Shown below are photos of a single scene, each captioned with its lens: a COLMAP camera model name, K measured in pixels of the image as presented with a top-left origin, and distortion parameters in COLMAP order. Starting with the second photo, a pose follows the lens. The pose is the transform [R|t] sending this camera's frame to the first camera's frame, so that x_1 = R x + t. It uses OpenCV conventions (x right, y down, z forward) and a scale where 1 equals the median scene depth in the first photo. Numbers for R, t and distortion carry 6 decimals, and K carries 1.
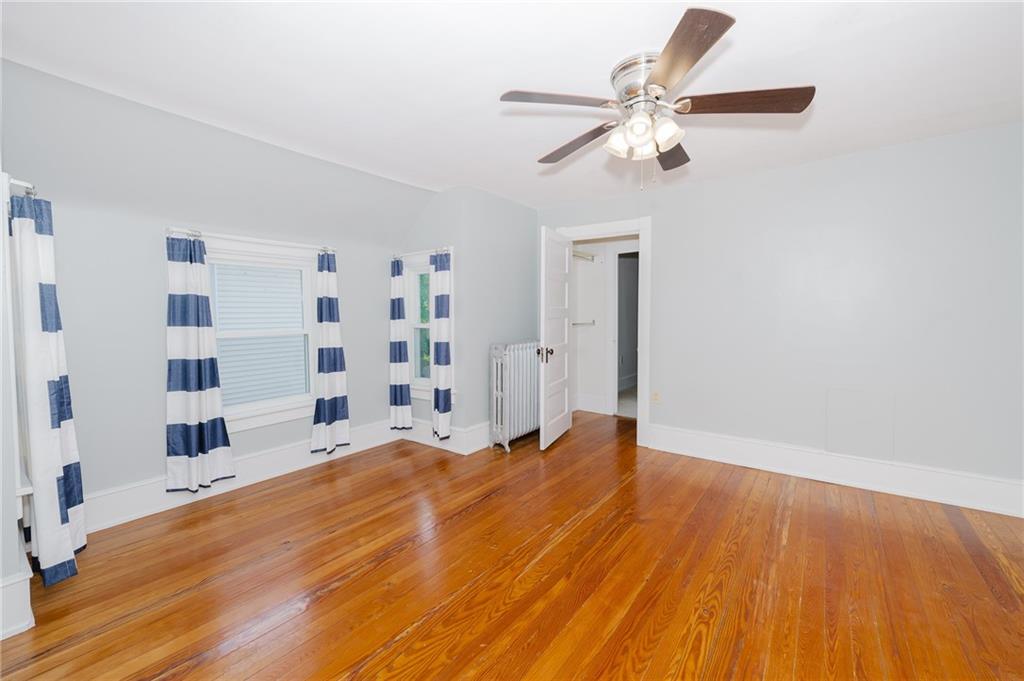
lens RADIAL K [[419.1, 0, 508.9], [0, 419.1, 334.3], [0, 0, 1]] dist [0.000339, 0.000069]
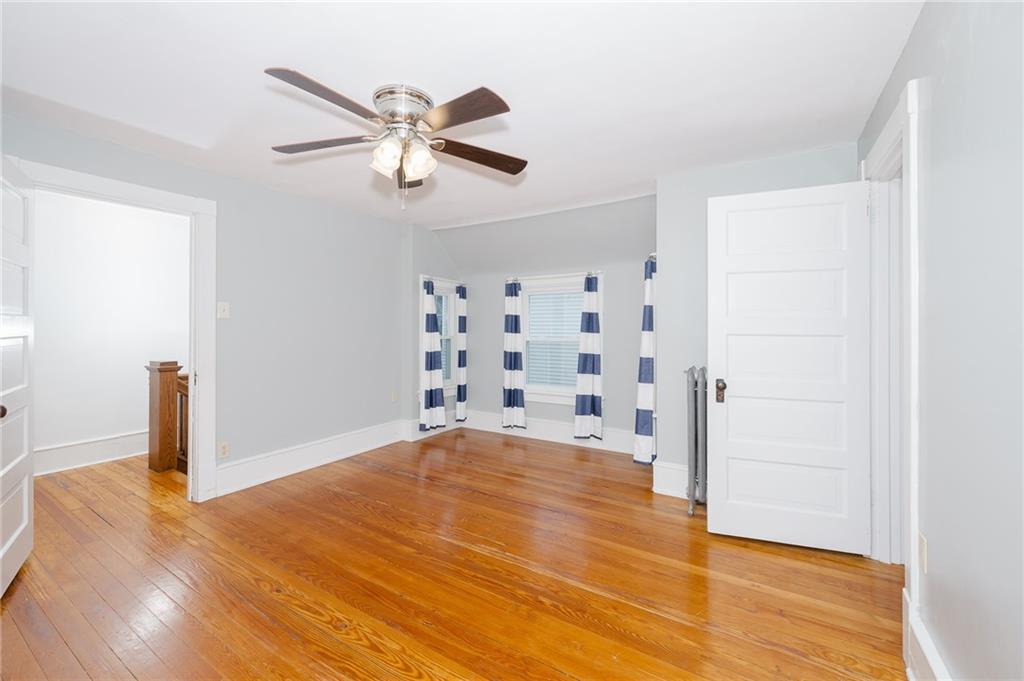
lens RADIAL K [[419.1, 0, 508.1], [0, 419.1, 335.6], [0, 0, 1]] dist [0.000339, 0.000069]
pose [[0.082521, 0.026471, -0.996238, 1.077223], [-0.050067, 0.998495, 0.022383, -0.051247], [0.995331, 0.048031, 0.083722, 0.927866]]
